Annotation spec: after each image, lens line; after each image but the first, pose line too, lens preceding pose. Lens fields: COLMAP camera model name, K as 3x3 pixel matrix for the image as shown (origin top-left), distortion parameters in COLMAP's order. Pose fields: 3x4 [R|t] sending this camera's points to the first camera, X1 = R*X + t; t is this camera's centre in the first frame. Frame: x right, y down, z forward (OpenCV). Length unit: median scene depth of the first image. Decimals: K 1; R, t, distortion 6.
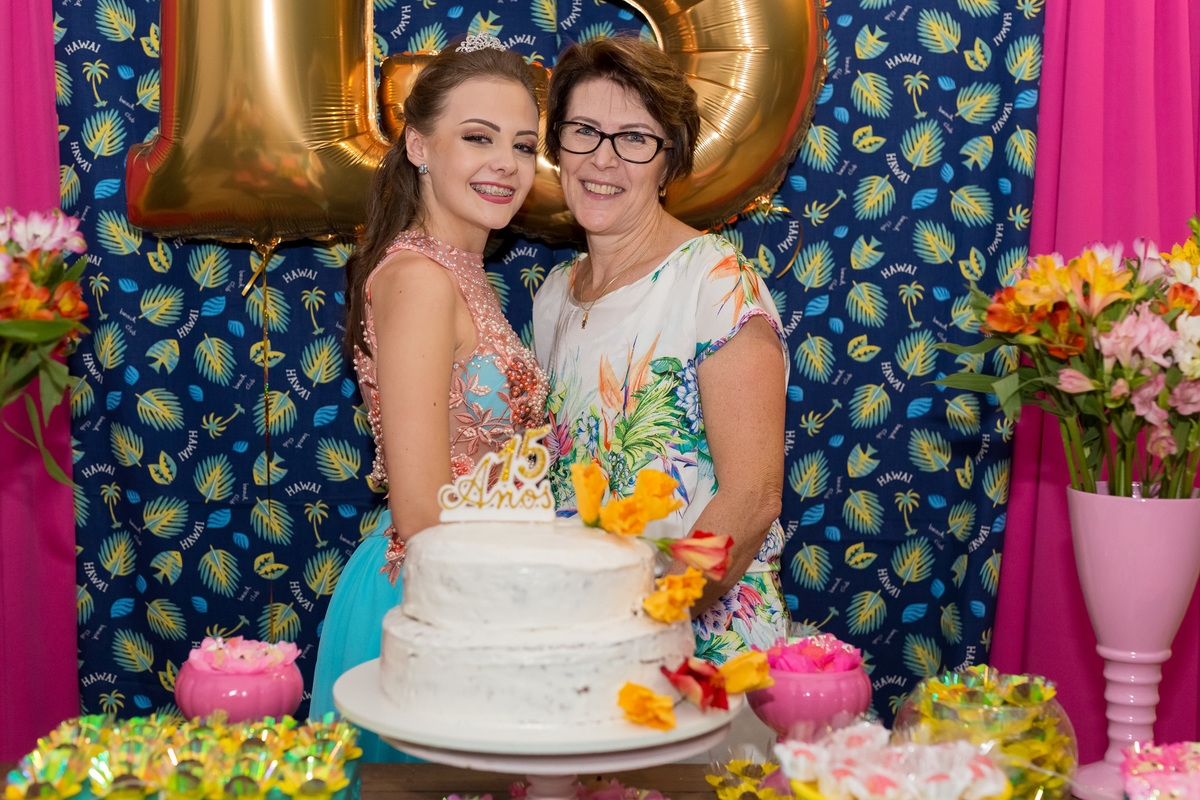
lens RADIAL K [[1827.0, 0, 600.0], [0, 1827.0, 400.0], [0, 0, 1]] dist [0.012548, 0.045478]
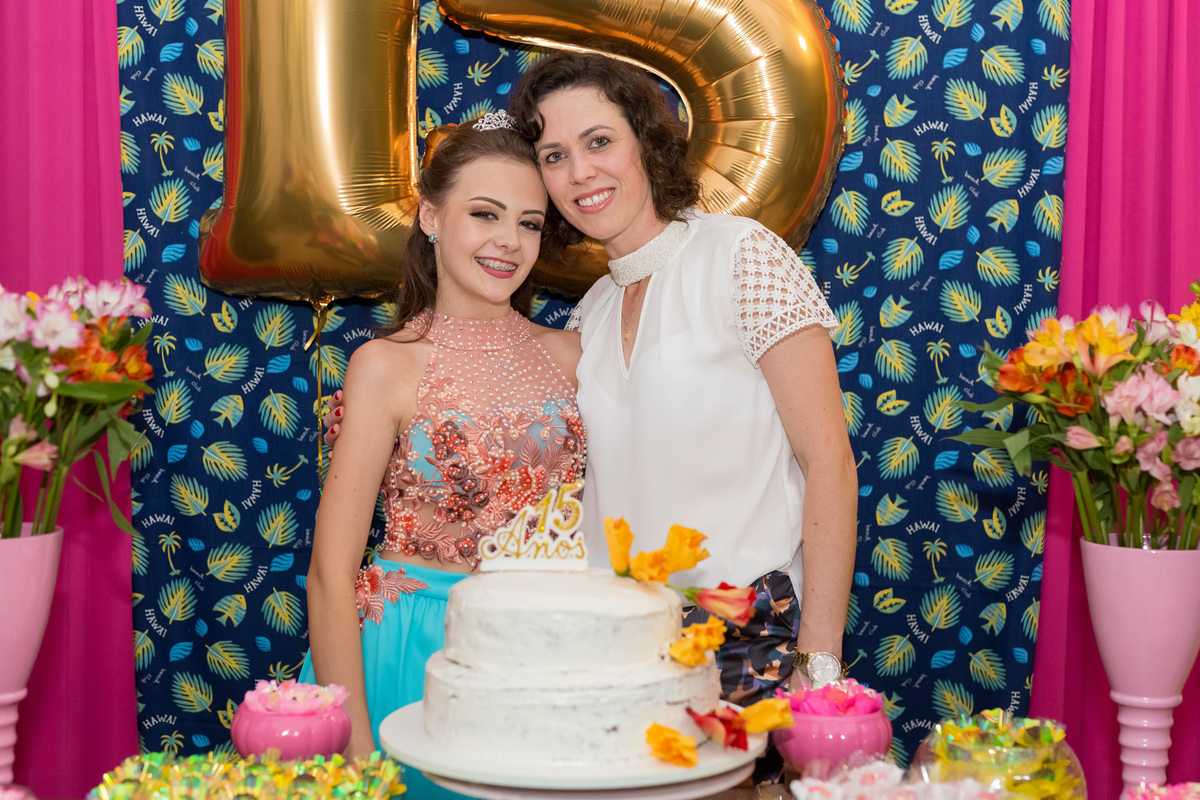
lens RADIAL K [[1827.0, 0, 600.0], [0, 1827.0, 400.0], [0, 0, 1]] dist [0.012548, 0.045478]
pose [[0.999474, -0.001465, -0.032412, 0.011456], [0.000591, 0.999637, -0.026933, -0.002768], [0.032440, 0.026900, 0.999112, -0.042558]]
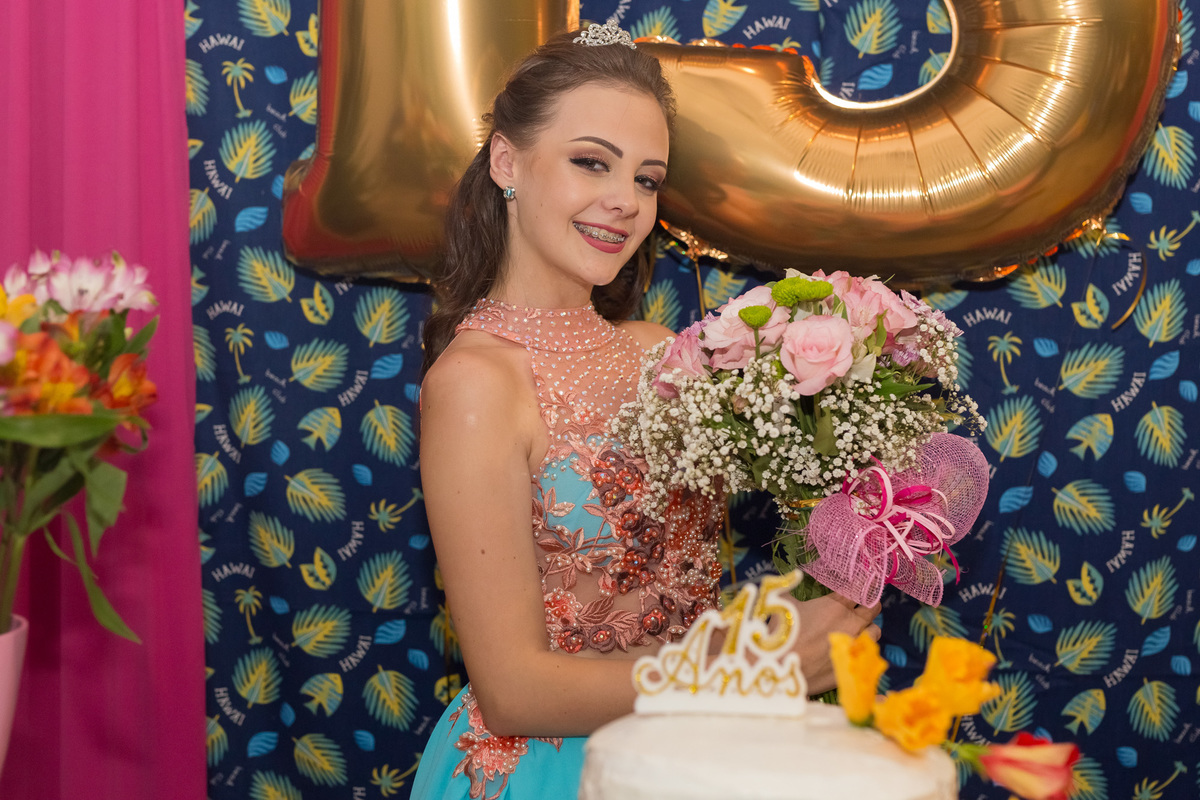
lens RADIAL K [[1899.9, 0, 600.0], [0, 1899.9, 400.0], [0, 0, 1]] dist [0.126735, -1.569637]
pose [[0.990027, 0.002121, -0.140859, -0.001049], [-0.004182, 0.999888, -0.014337, -0.026142], [0.140812, 0.014783, 0.989926, 0.203894]]
